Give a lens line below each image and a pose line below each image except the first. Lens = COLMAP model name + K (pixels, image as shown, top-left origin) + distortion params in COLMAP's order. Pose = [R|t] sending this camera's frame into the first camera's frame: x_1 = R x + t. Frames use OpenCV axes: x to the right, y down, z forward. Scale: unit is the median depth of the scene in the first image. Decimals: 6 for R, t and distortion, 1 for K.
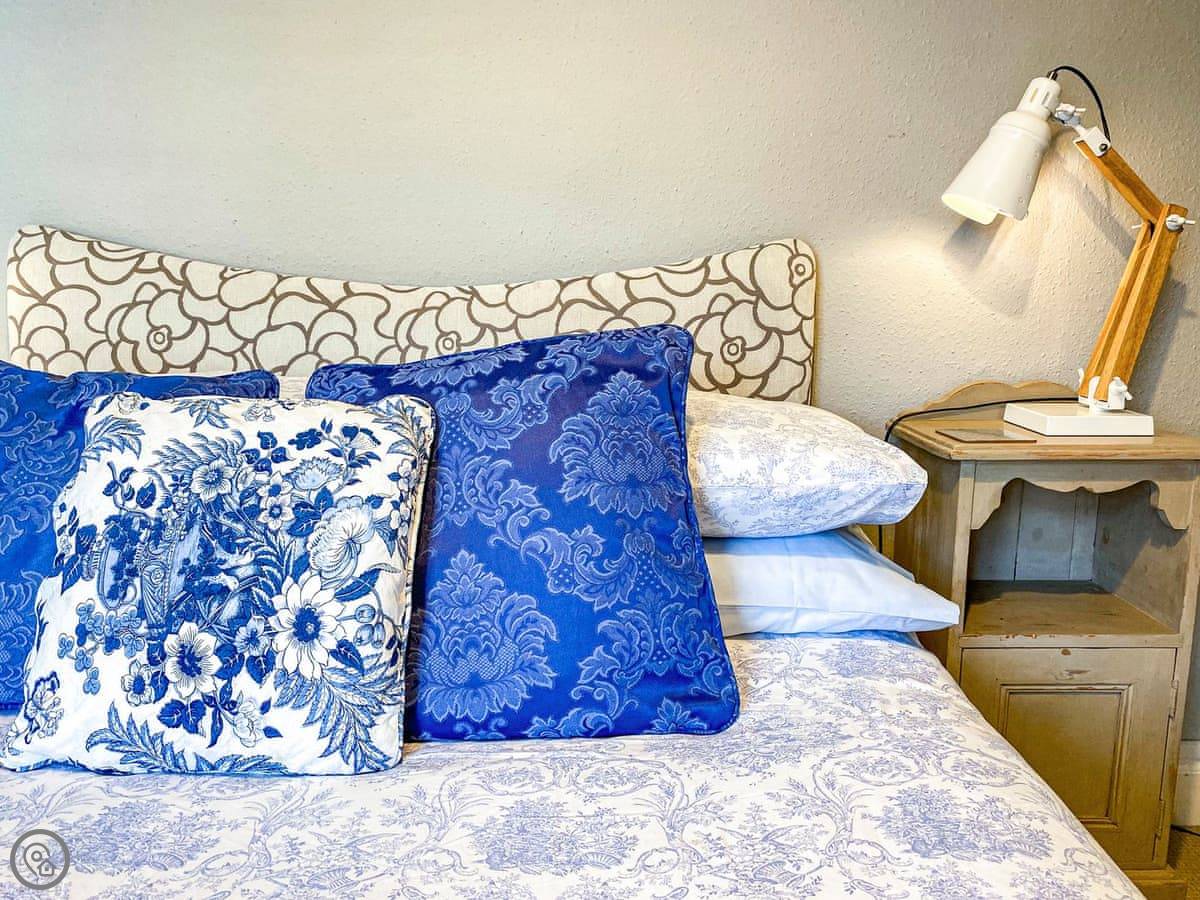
lens RADIAL K [[923.5, 0, 600.0], [0, 923.5, 450.0], [0, 0, 1]] dist [0.003201, -0.003021]
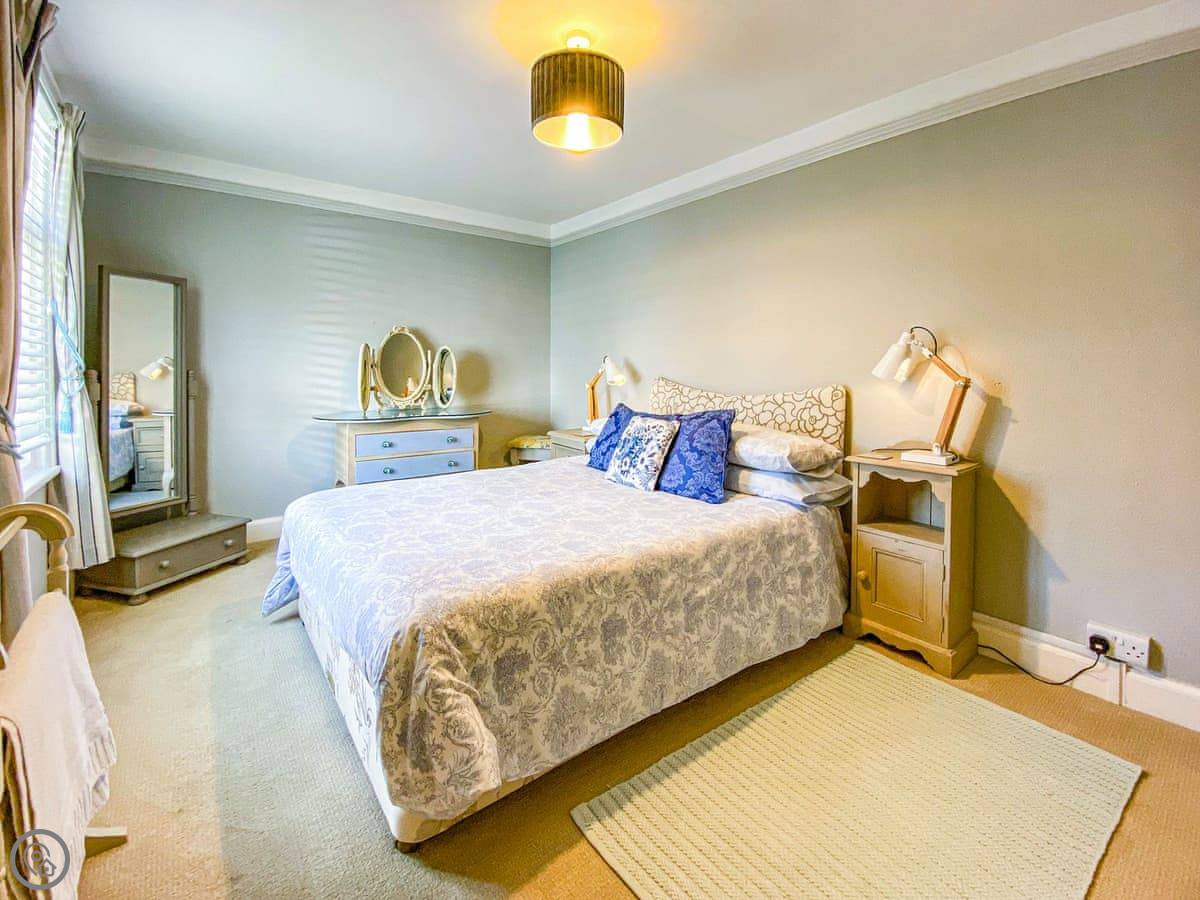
lens RADIAL K [[541.2, 0, 600.0], [0, 541.2, 450.0], [0, 0, 1]] dist [-0.000249, -0.013341]
pose [[0.591299, 0.121090, -0.797310, 1.828389], [-0.149883, 0.987939, 0.038886, 0.039437], [0.792402, 0.096509, 0.602316, -0.975942]]
